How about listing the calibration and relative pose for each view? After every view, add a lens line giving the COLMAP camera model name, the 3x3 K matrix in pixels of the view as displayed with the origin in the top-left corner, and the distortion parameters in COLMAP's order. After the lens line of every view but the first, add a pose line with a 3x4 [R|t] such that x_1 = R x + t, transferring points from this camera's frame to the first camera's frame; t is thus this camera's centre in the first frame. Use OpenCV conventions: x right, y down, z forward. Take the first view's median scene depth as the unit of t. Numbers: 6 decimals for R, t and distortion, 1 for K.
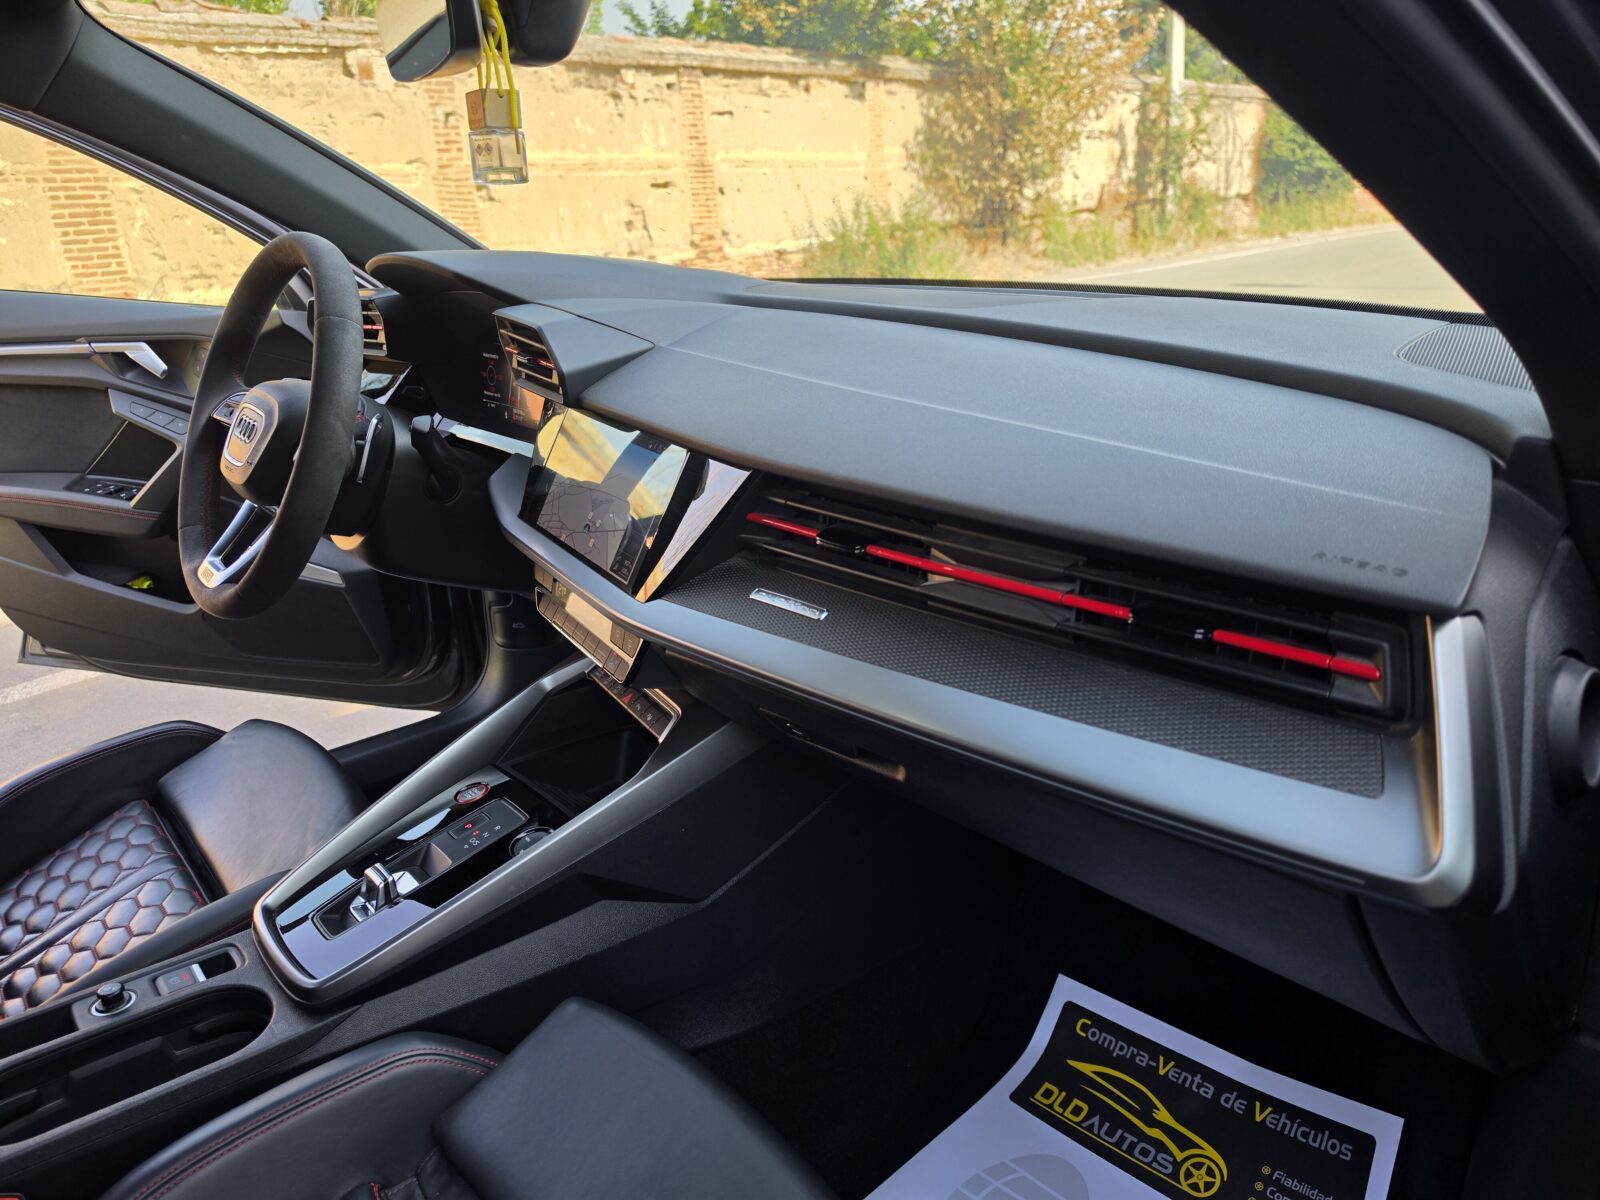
lens RADIAL K [[1143.8, 0, 794.9], [0, 1143.8, 596.1], [0, 0, 1]] dist [0.078894, -0.154110]
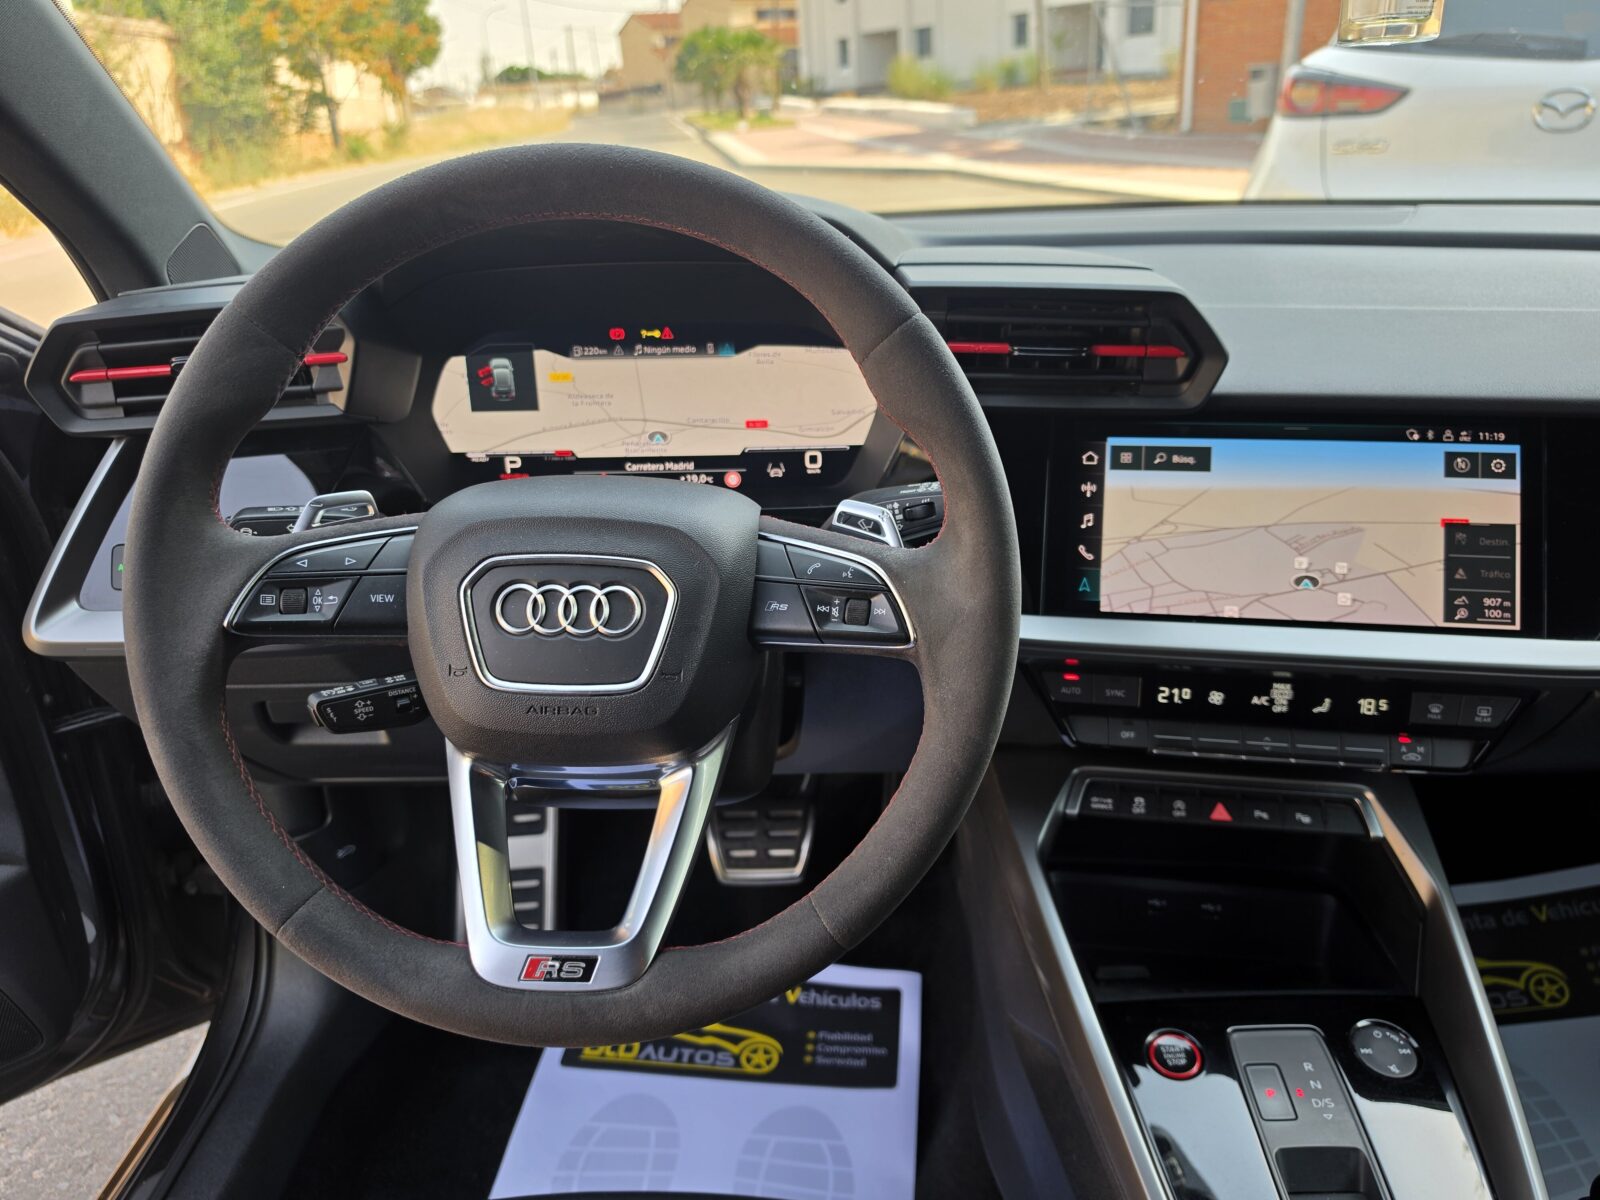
lens RADIAL K [[1136.2, 0, 795.6], [0, 1136.2, 591.5], [0, 0, 1]] dist [0.097715, -0.139088]
pose [[0.631705, -0.276123, 0.724365, -0.643789], [0.251926, 0.956817, 0.145032, -0.170775], [-0.733132, 0.090868, 0.673989, 0.585344]]
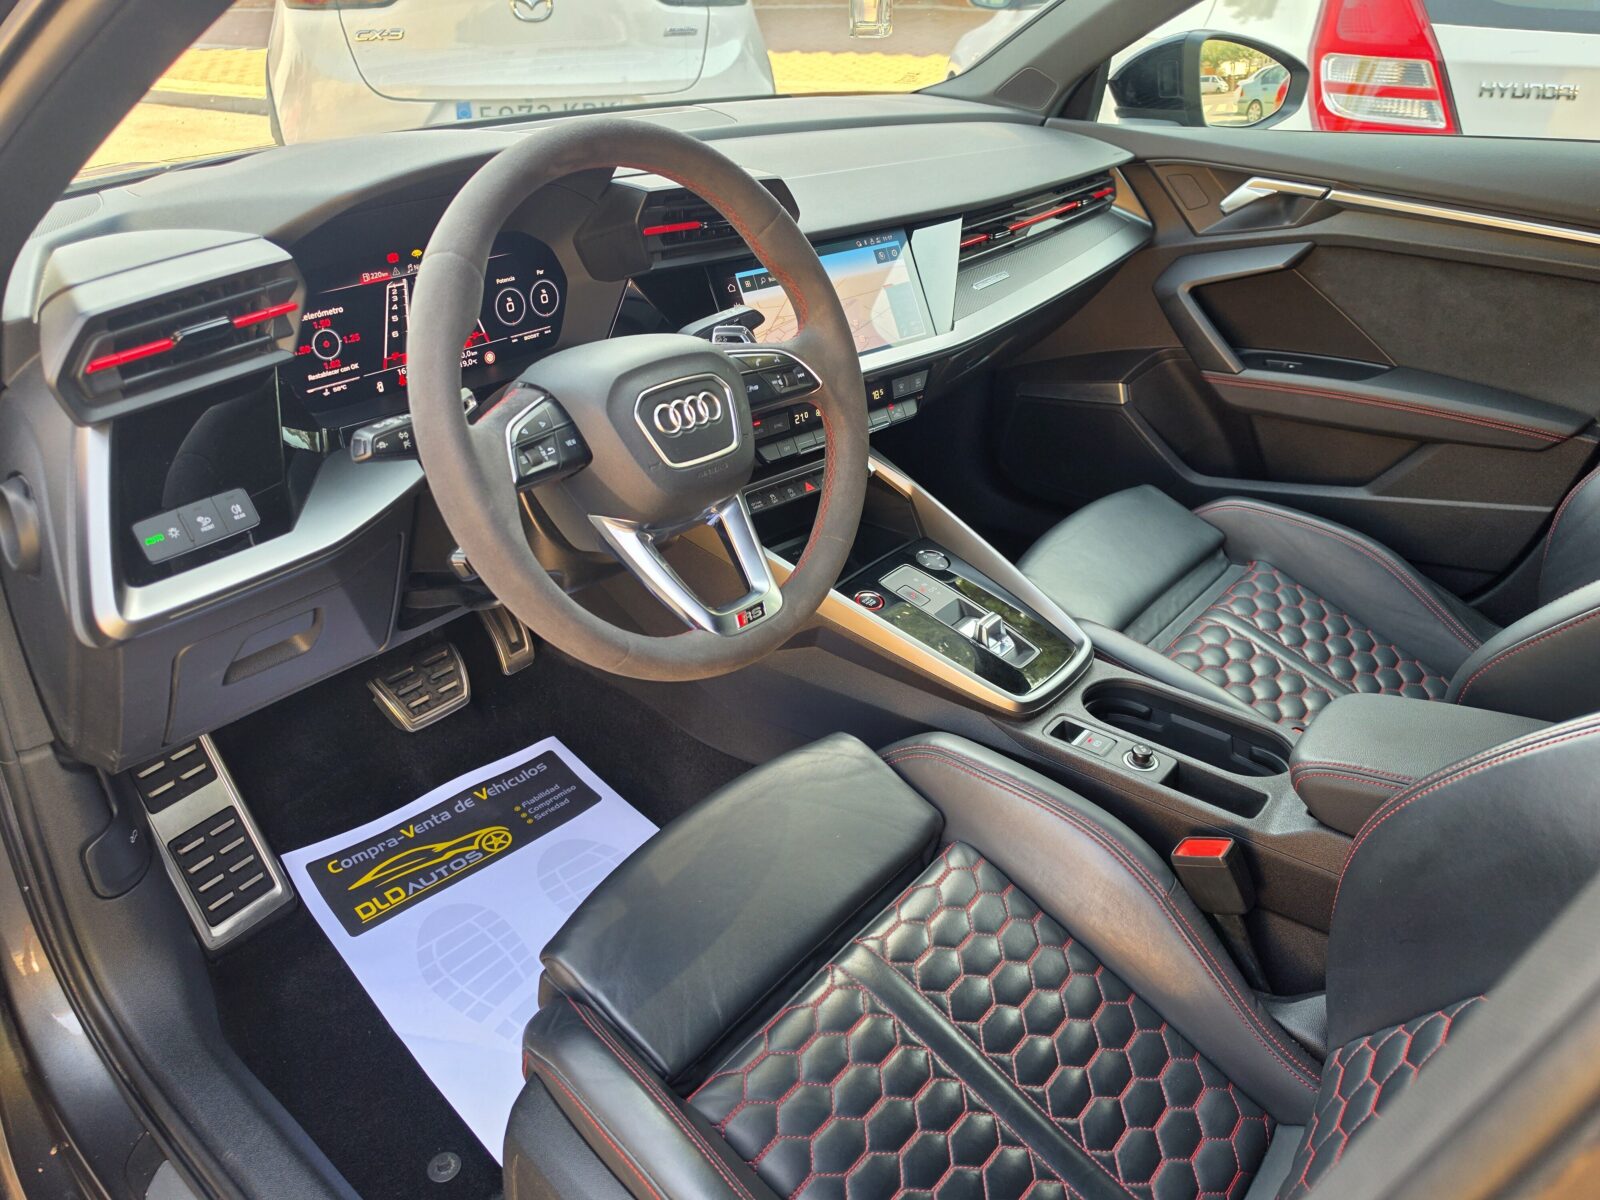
lens RADIAL K [[1143.8, 0, 794.9], [0, 1143.8, 596.1], [0, 0, 1]] dist [0.078894, -0.154110]
pose [[-0.200815, -0.443294, 0.873593, -1.024773], [0.321803, 0.812420, 0.486226, -0.335337], [-0.925265, 0.378767, -0.020493, 0.897550]]
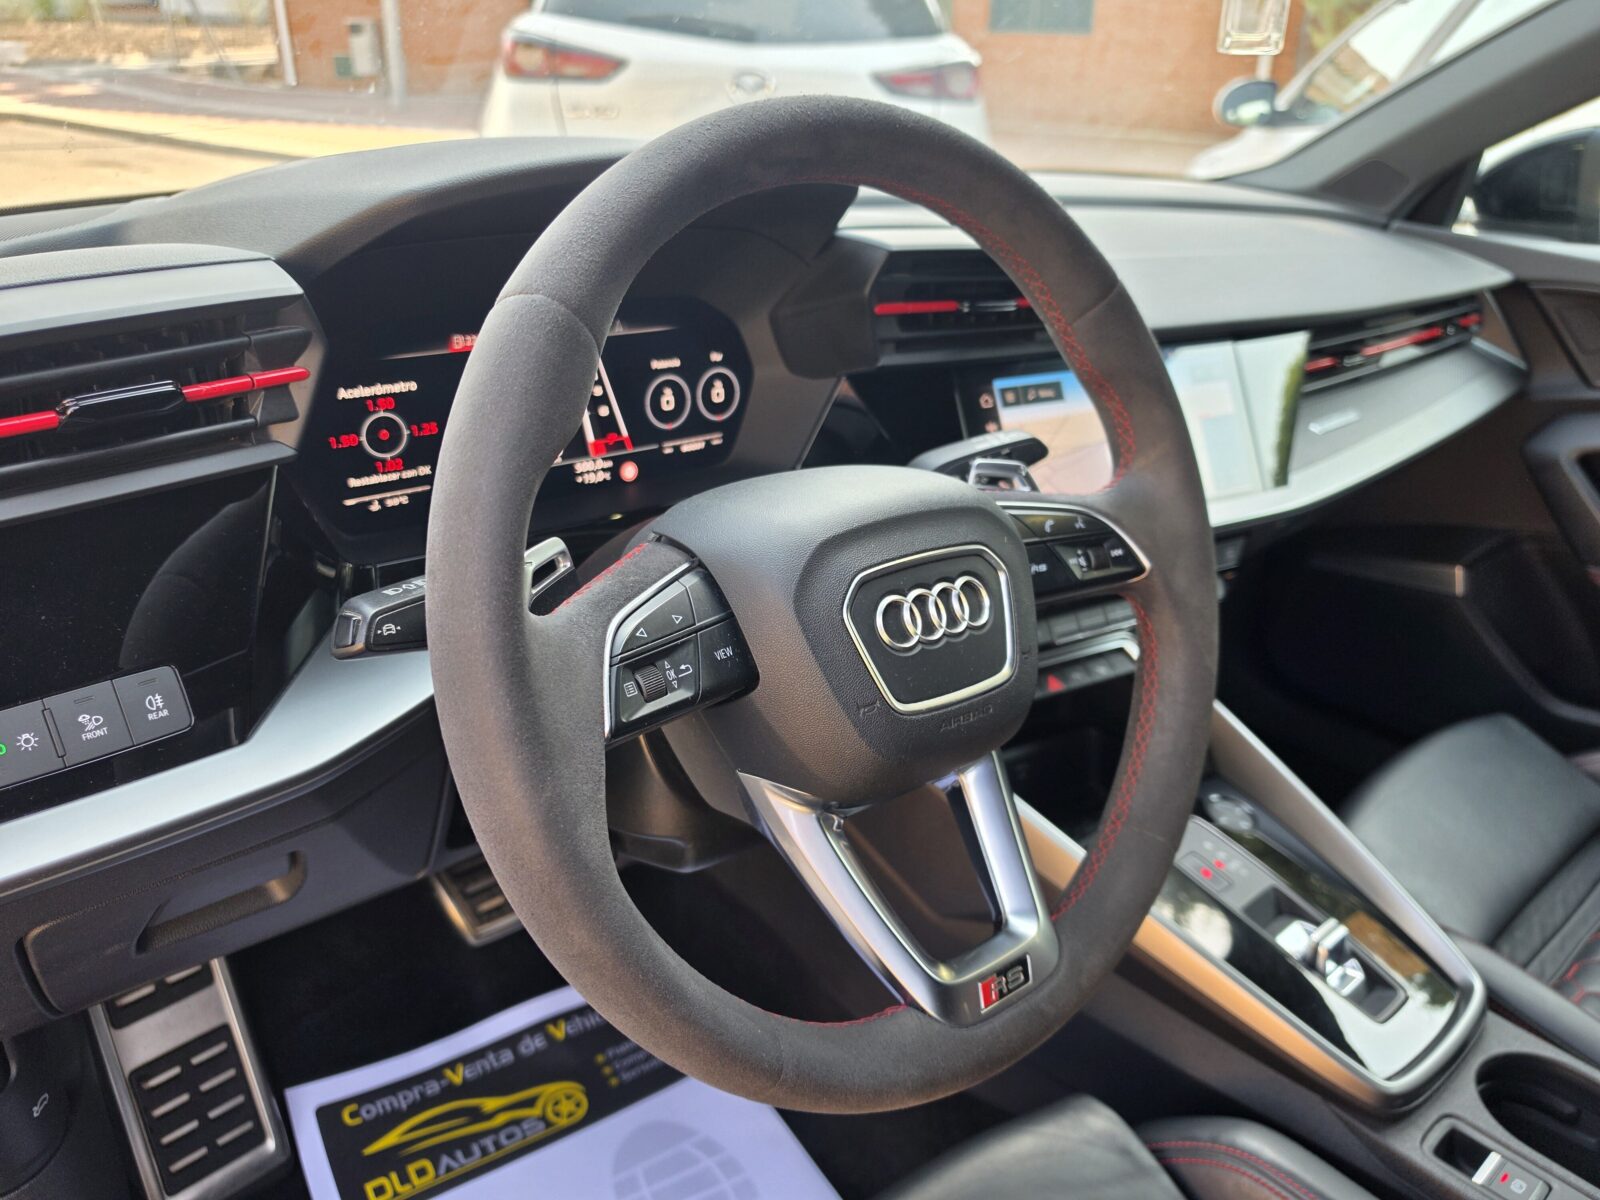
lens RADIAL K [[1143.8, 0, 794.9], [0, 1143.8, 596.1], [0, 0, 1]] dist [0.078894, -0.154110]
pose [[-0.036810, -0.376167, 0.925820, -0.740063], [0.280807, 0.885227, 0.370838, -0.277078], [-0.959058, 0.273627, 0.073045, 0.915135]]
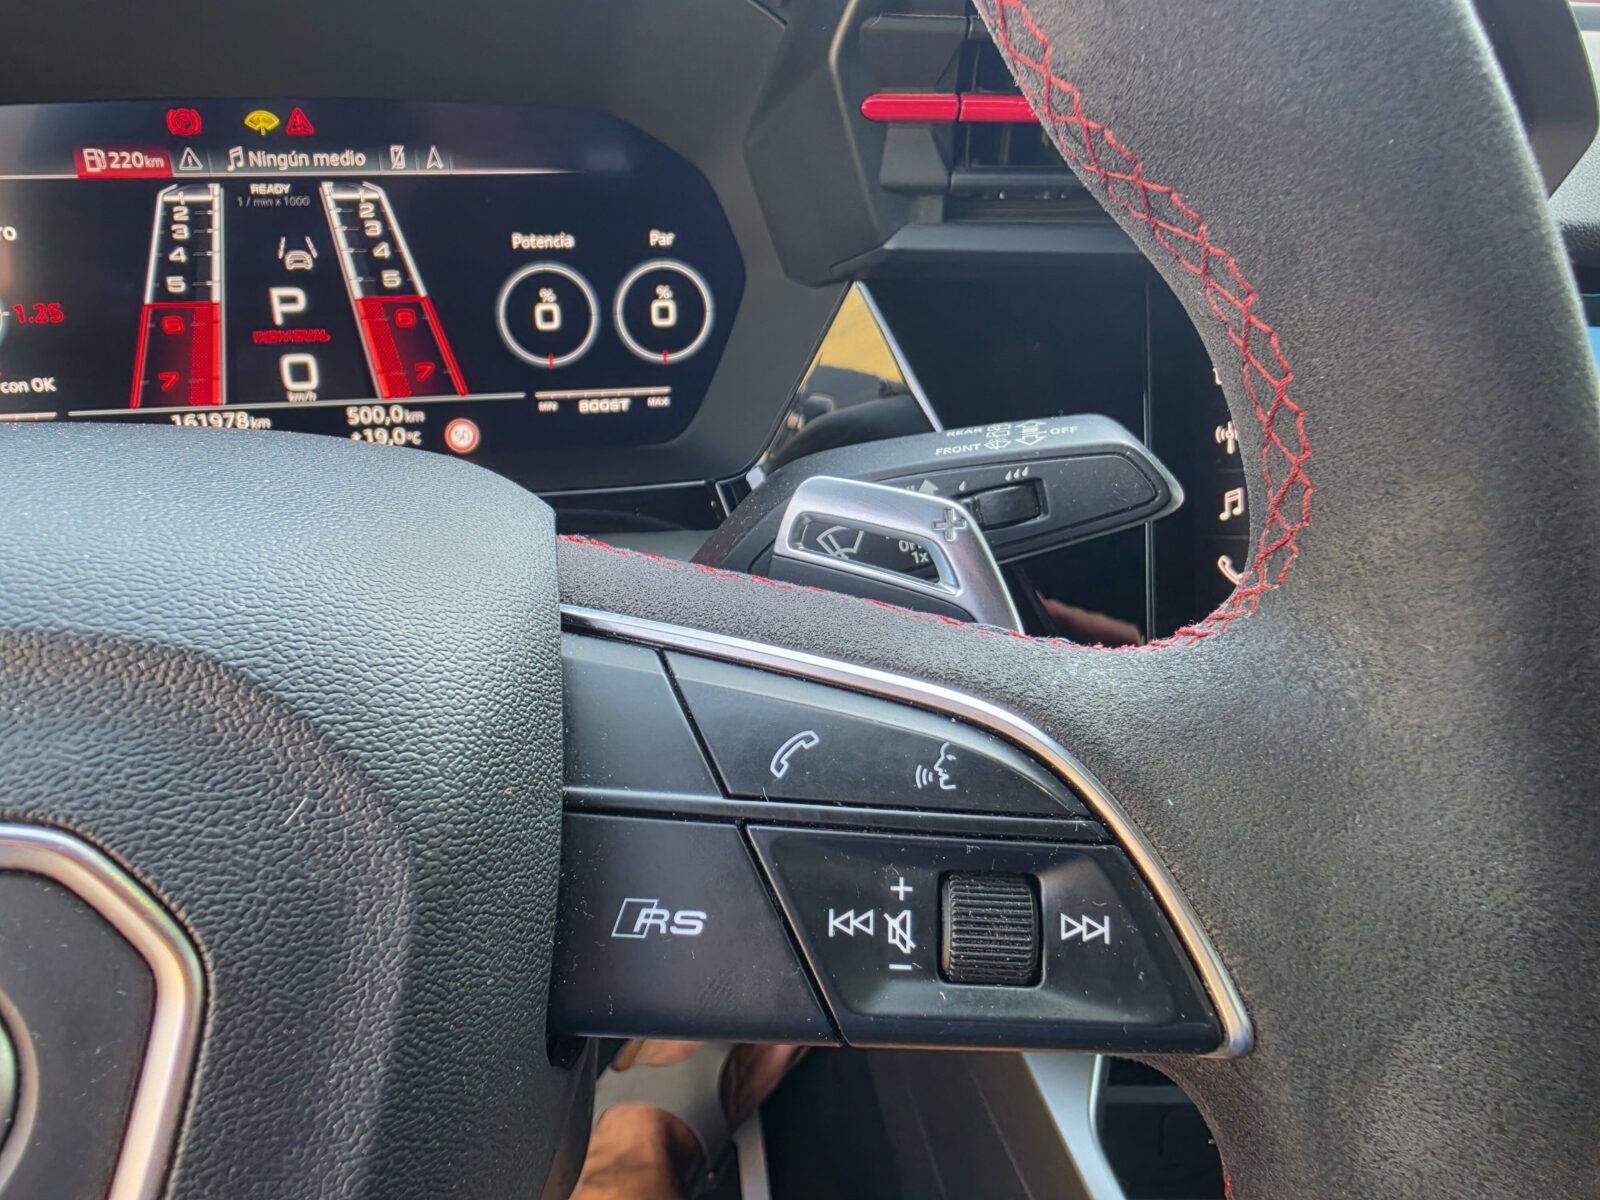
lens RADIAL K [[1126.8, 0, 738.3], [0, 1126.8, 602.9], [0, 0, 1]] dist [0.011169, -0.000150]
pose [[0.483913, -0.336617, 0.807786, -0.427884], [0.265913, 0.935976, 0.230737, -0.156727], [-0.833738, 0.103145, 0.542441, 0.797206]]
